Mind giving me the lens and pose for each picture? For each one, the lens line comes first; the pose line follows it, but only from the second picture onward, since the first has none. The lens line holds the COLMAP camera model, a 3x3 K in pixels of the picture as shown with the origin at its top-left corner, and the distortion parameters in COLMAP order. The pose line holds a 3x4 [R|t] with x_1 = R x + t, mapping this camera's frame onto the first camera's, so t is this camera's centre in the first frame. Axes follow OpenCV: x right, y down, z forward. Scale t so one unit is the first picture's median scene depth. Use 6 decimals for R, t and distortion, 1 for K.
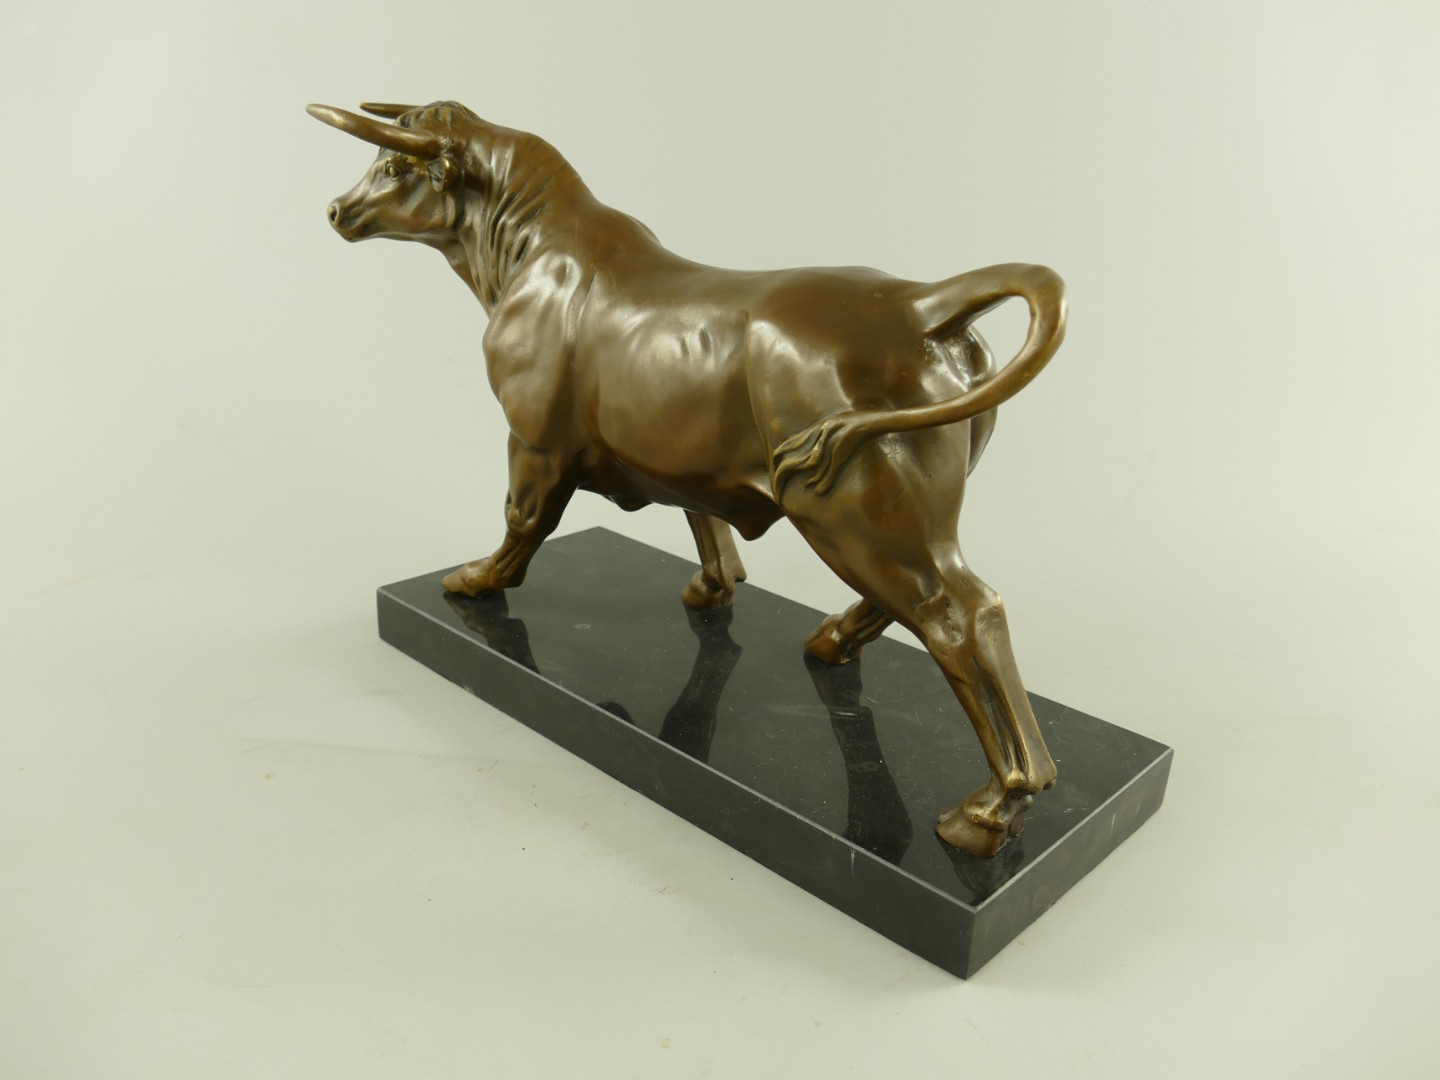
lens RADIAL K [[1138.0, 0, 720.0], [0, 1138.0, 540.0], [0, 0, 1]] dist [-0.022254, 0.001539]
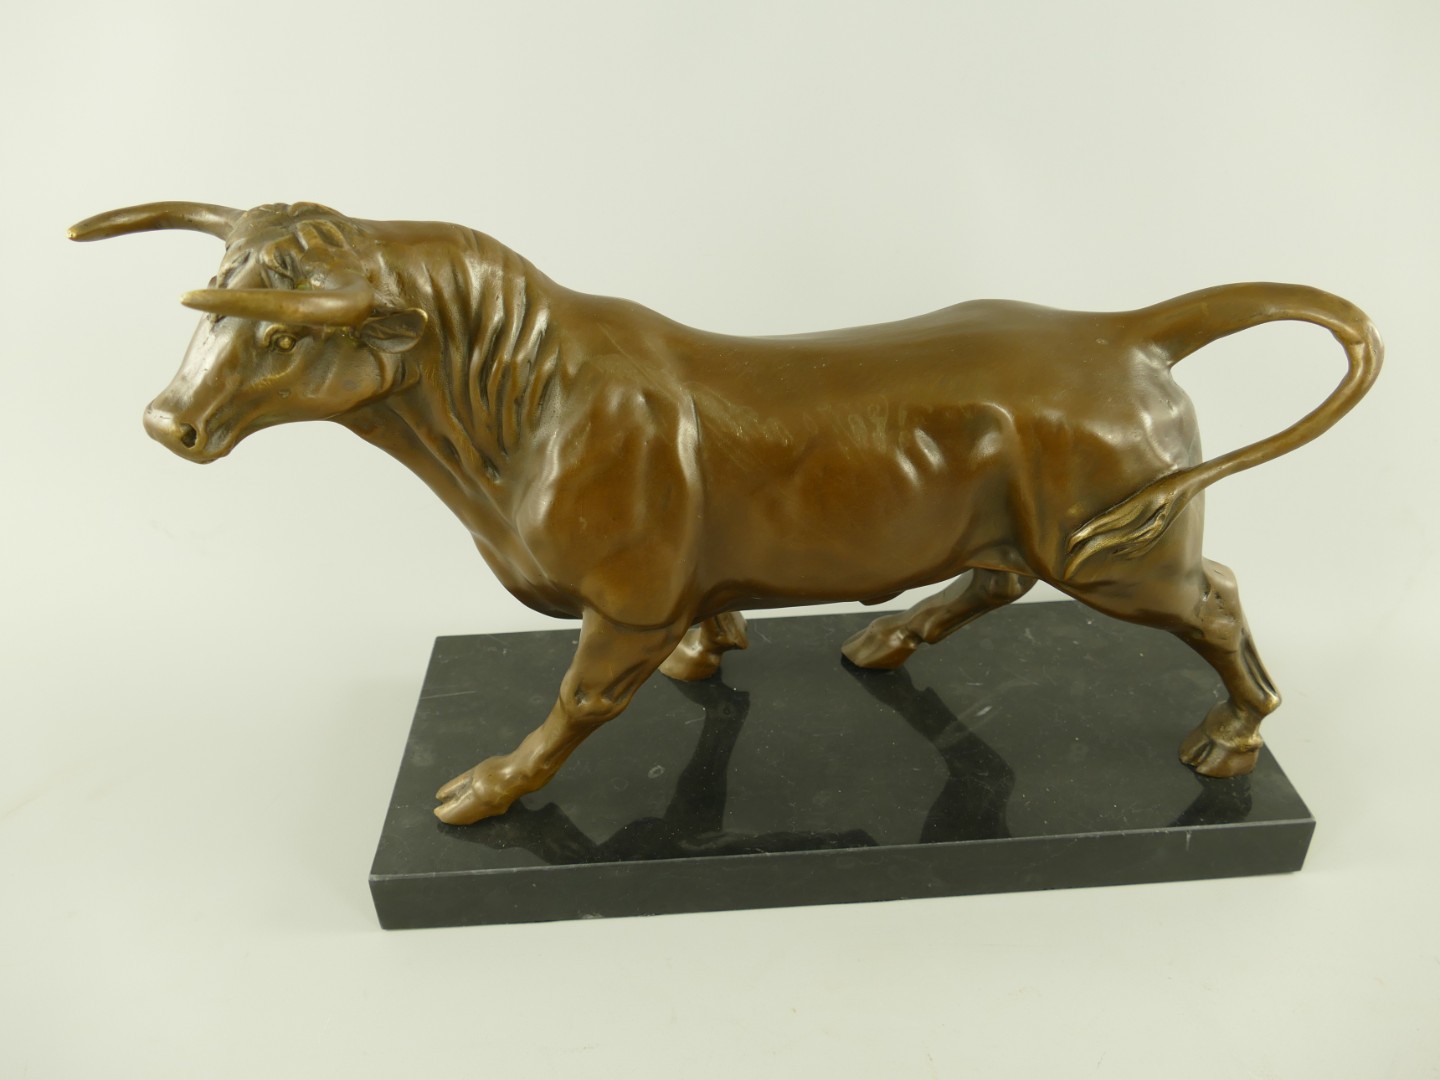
lens RADIAL K [[1138.0, 0, 720.0], [0, 1138.0, 540.0], [0, 0, 1]] dist [-0.022254, 0.001539]
pose [[0.692625, -0.435401, 0.575063, -0.568794], [0.305262, 0.899285, 0.313213, -0.372879], [-0.653518, -0.041394, 0.755778, 0.393633]]
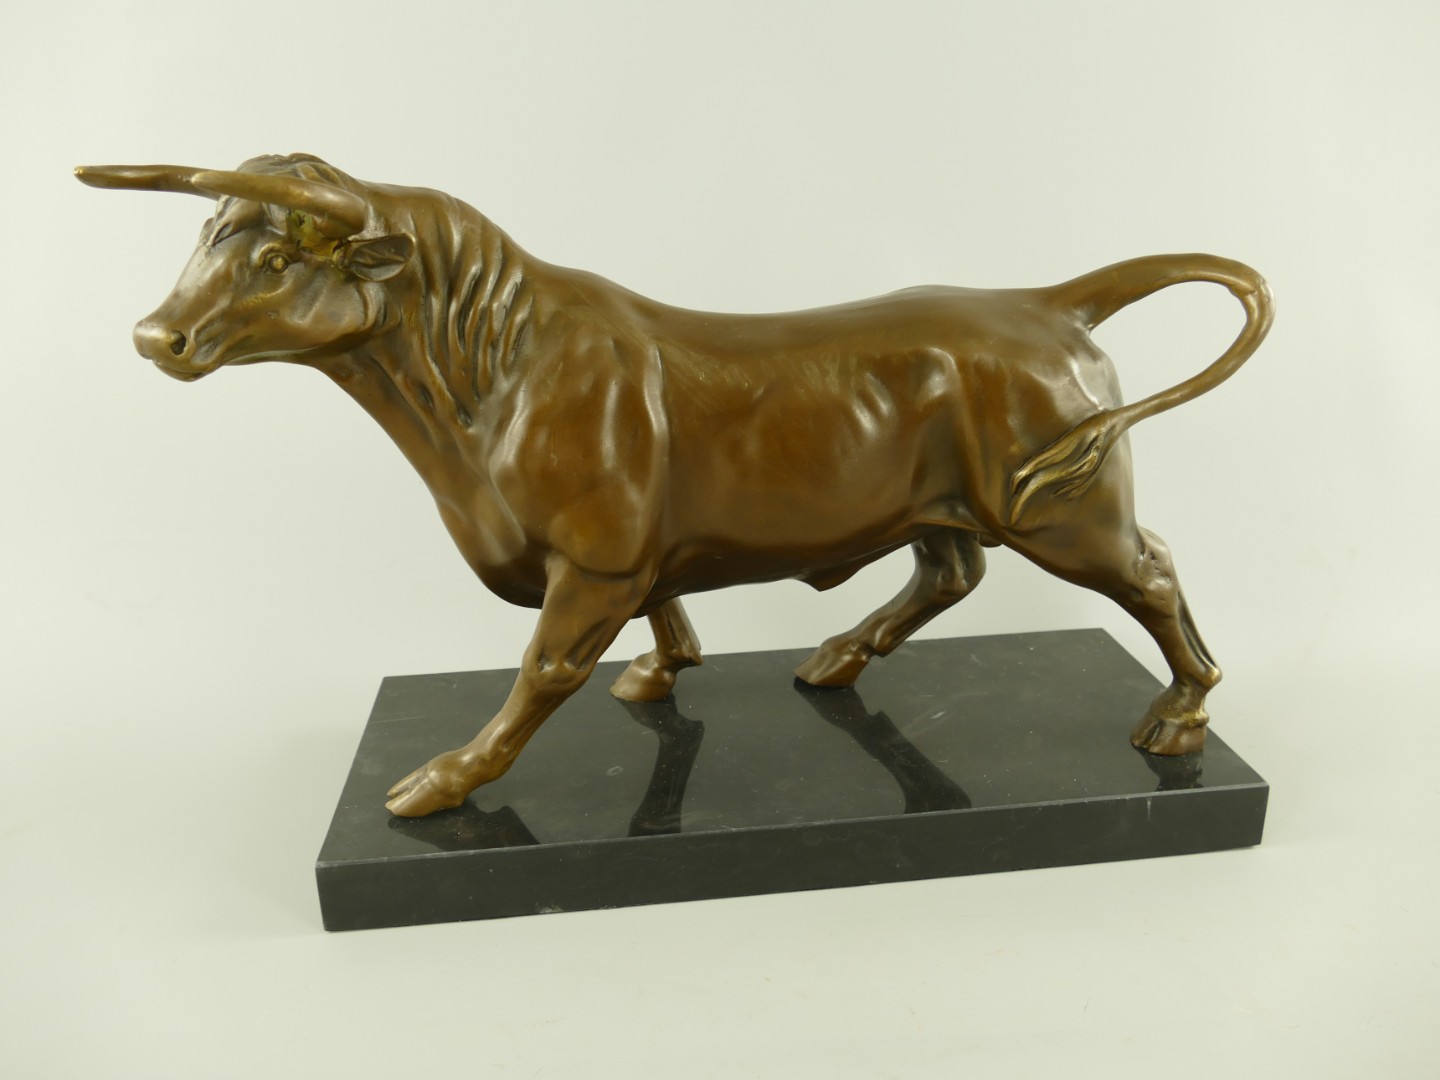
lens RADIAL K [[1138.0, 0, 720.0], [0, 1138.0, 540.0], [0, 0, 1]] dist [-0.022254, 0.001539]
pose [[0.640177, -0.308971, 0.703356, -0.687054], [0.304385, 0.942640, 0.137040, -0.195416], [-0.705353, 0.126361, 0.697503, 0.403461]]
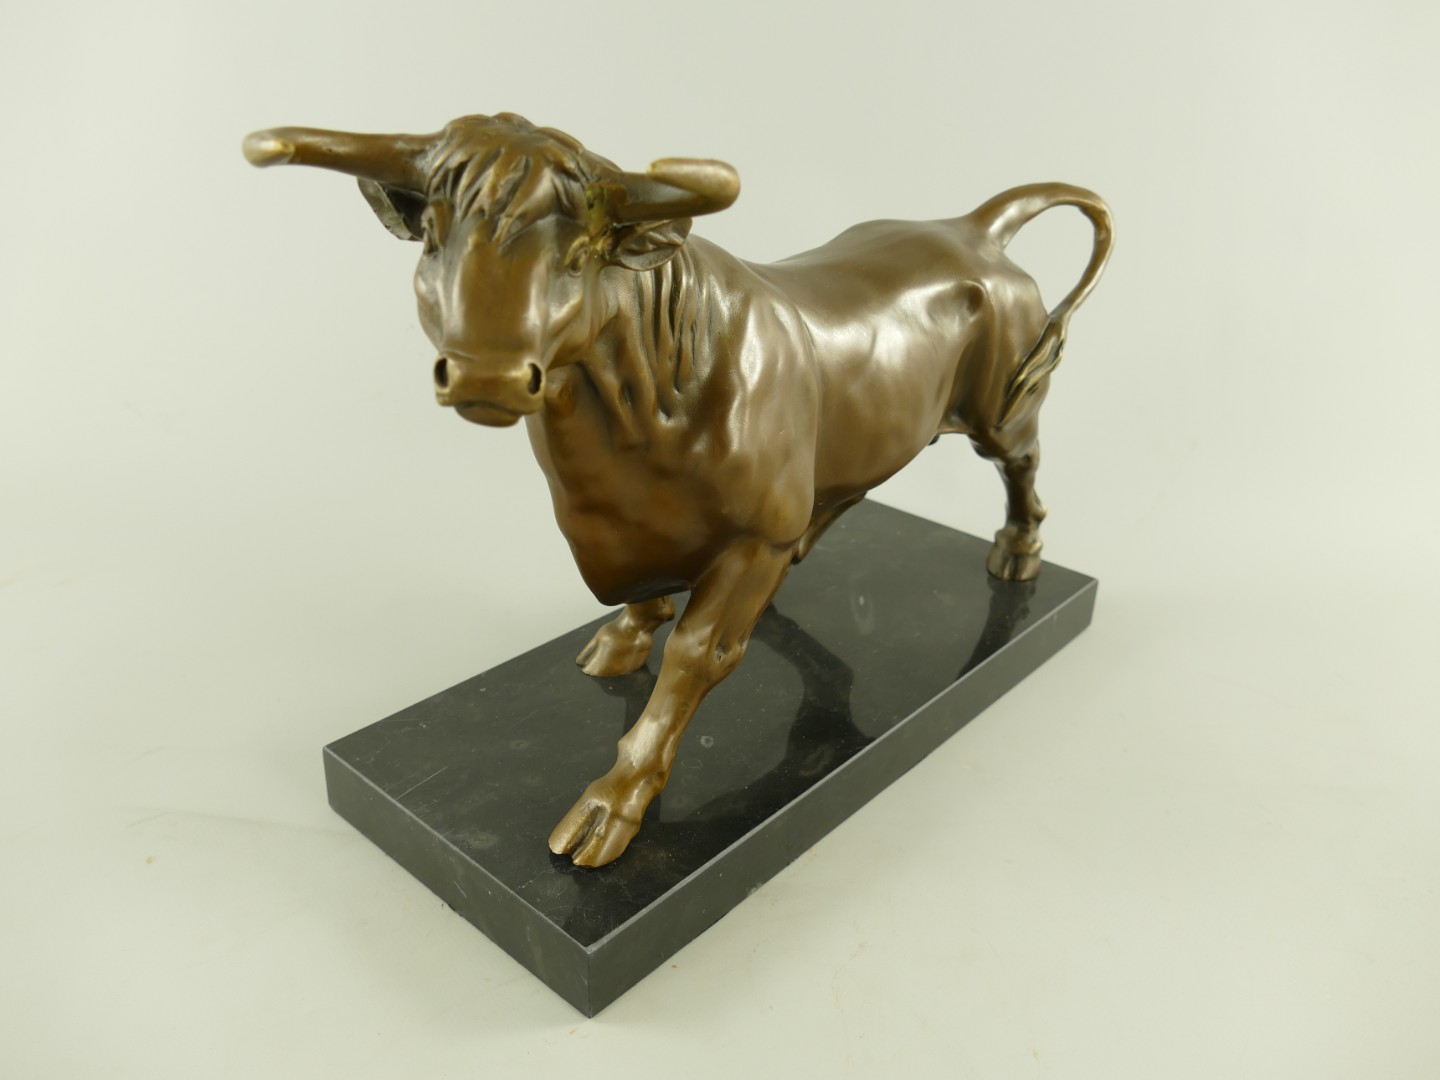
lens RADIAL K [[1138.0, 0, 720.0], [0, 1138.0, 540.0], [0, 0, 1]] dist [-0.022254, 0.001539]
pose [[-0.022940, -0.465835, 0.884574, -0.882835], [0.306273, 0.838989, 0.449771, -0.463910], [-0.951667, 0.281239, 0.123427, 0.976220]]
